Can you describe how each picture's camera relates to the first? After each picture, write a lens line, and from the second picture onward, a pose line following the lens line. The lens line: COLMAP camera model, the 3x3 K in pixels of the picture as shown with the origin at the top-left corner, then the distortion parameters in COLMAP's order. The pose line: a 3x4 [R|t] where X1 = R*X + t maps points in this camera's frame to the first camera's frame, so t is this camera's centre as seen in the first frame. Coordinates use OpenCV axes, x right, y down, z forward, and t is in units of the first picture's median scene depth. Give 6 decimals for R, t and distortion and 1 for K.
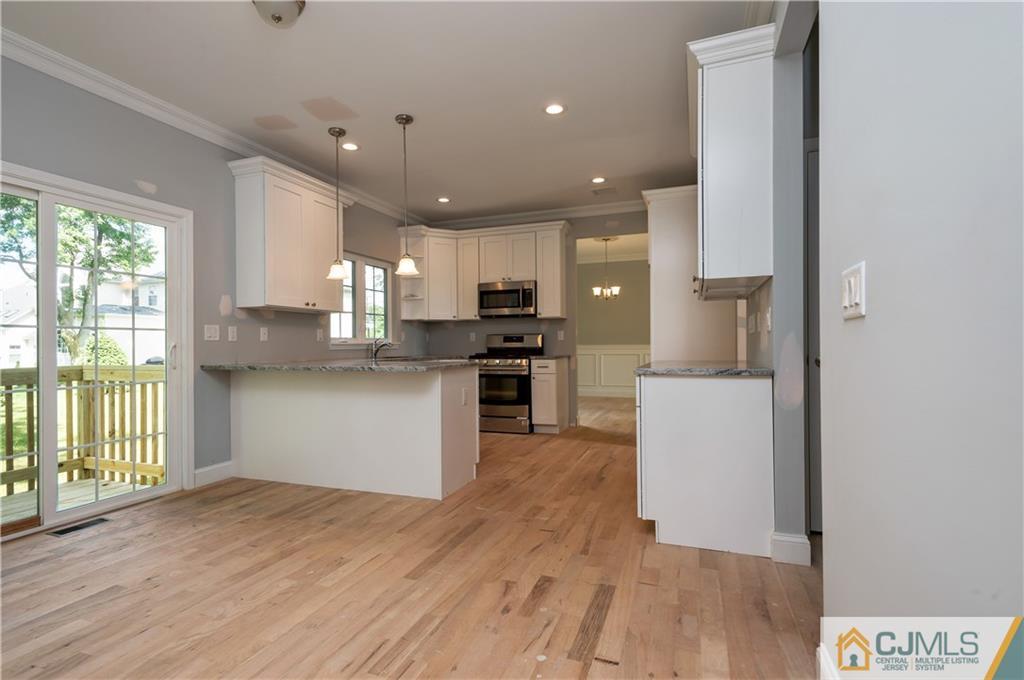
lens RADIAL K [[486.3, 0, 510.2], [0, 486.3, 344.9], [0, 0, 1]] dist [0.018480, -0.000190]
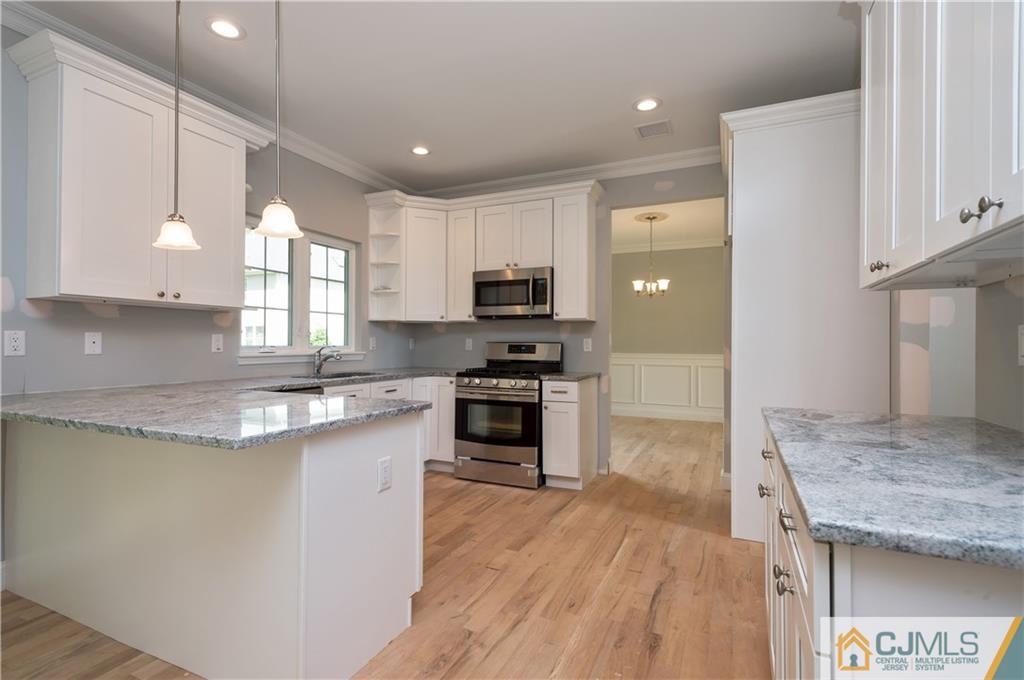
lens RADIAL K [[480.0, 0, 512.0], [0, 480.0, 340.0], [0, 0, 1]] dist [0.000463, -0.000034]
pose [[0.997467, 0.012835, -0.069969, 0.045319], [-0.013513, 0.999866, -0.009229, -0.019715], [0.069841, 0.010151, 0.997506, 0.312128]]
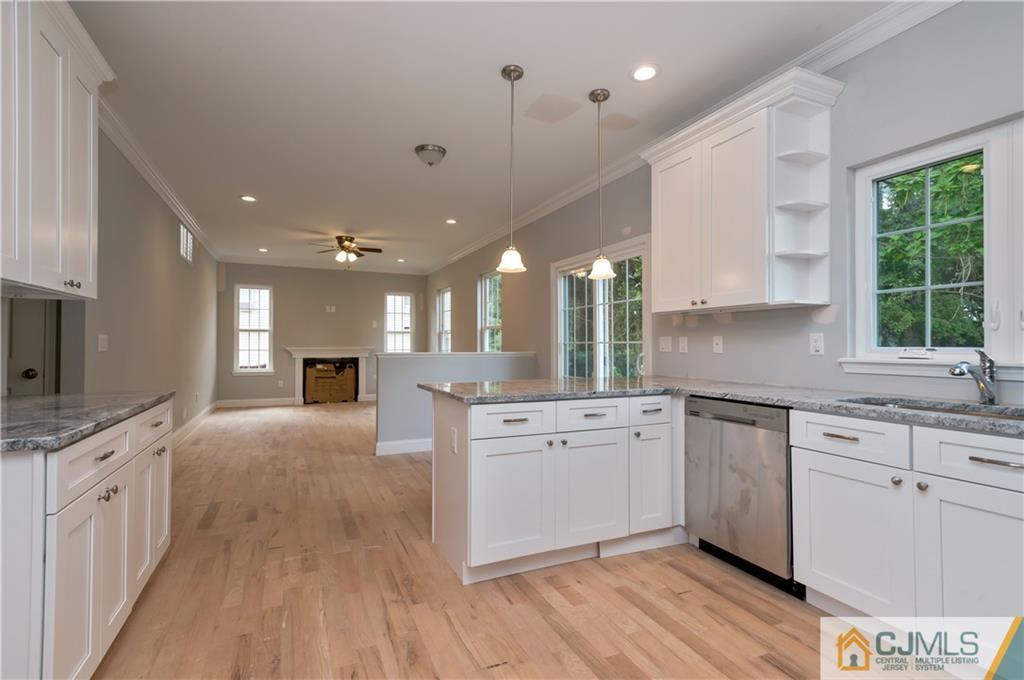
lens RADIAL K [[486.3, 0, 510.2], [0, 486.3, 344.9], [0, 0, 1]] dist [0.018480, -0.000190]
pose [[-0.707955, 0.009870, -0.706189, 0.205321], [0.005975, 0.999950, 0.007986, -0.021340], [0.706233, 0.001434, -0.707978, 0.949223]]
